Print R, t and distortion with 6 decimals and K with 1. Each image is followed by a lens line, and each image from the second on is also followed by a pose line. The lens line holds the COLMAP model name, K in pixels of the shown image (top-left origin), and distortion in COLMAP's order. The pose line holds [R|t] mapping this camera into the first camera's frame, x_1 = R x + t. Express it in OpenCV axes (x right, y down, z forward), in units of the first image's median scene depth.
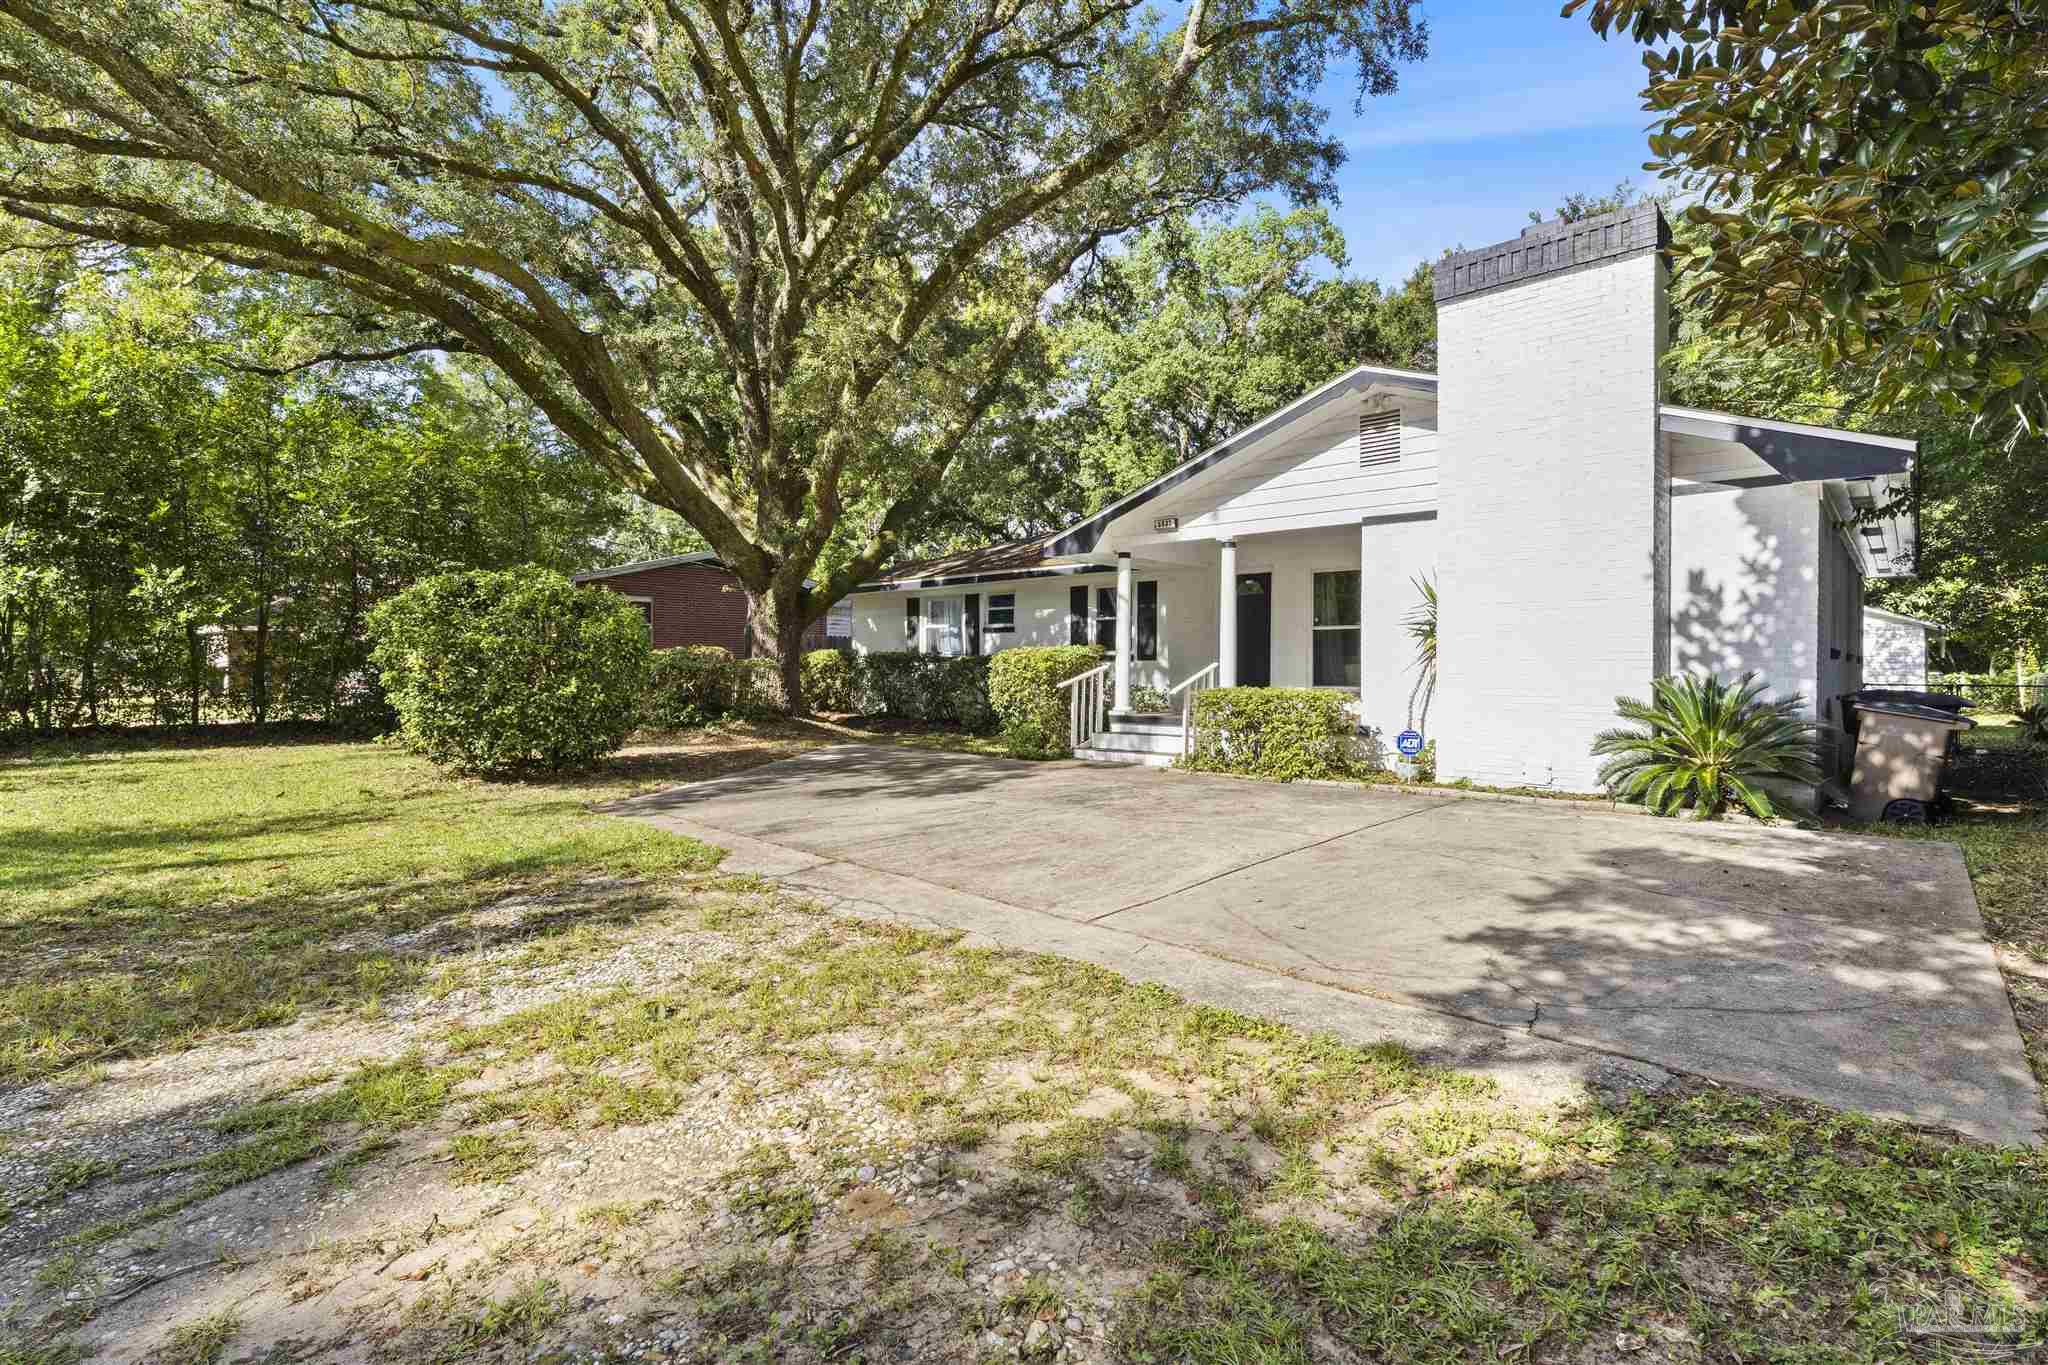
lens RADIAL K [[1051.1, 0, 1027.0], [0, 1051.1, 663.0], [0, 0, 1]] dist [-0.002061, -0.000308]
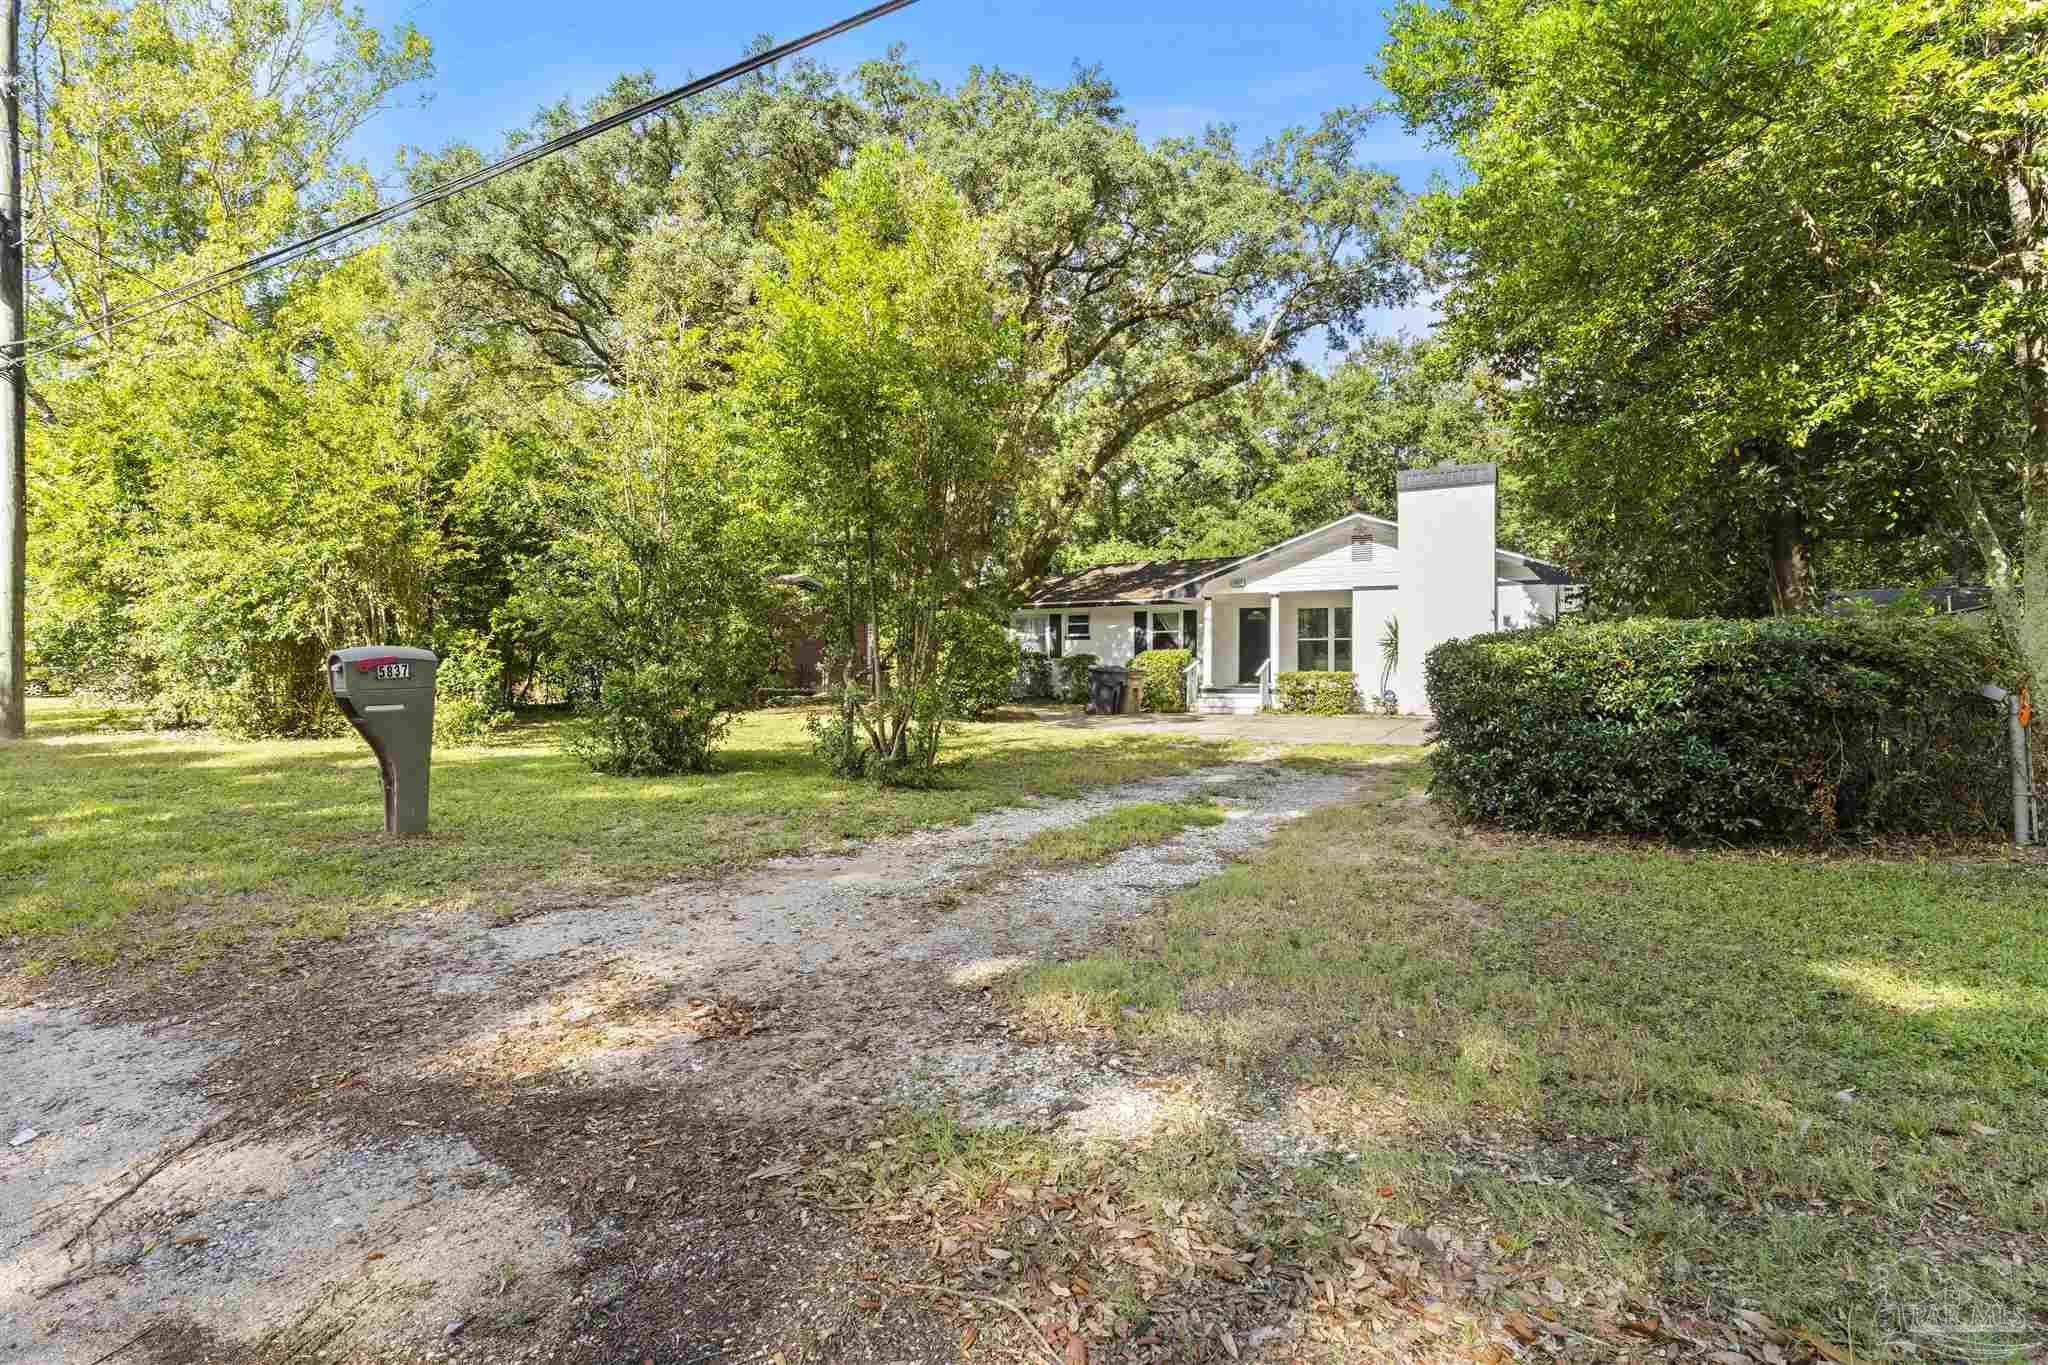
lens RADIAL K [[1051.1, 0, 1027.0], [0, 1051.1, 663.0], [0, 0, 1]] dist [-0.002061, -0.000308]
pose [[0.971055, -0.005587, 0.238790, -0.683378], [0.003927, 0.999965, 0.007426, -0.008673], [-0.238823, -0.006273, 0.971043, -0.714543]]
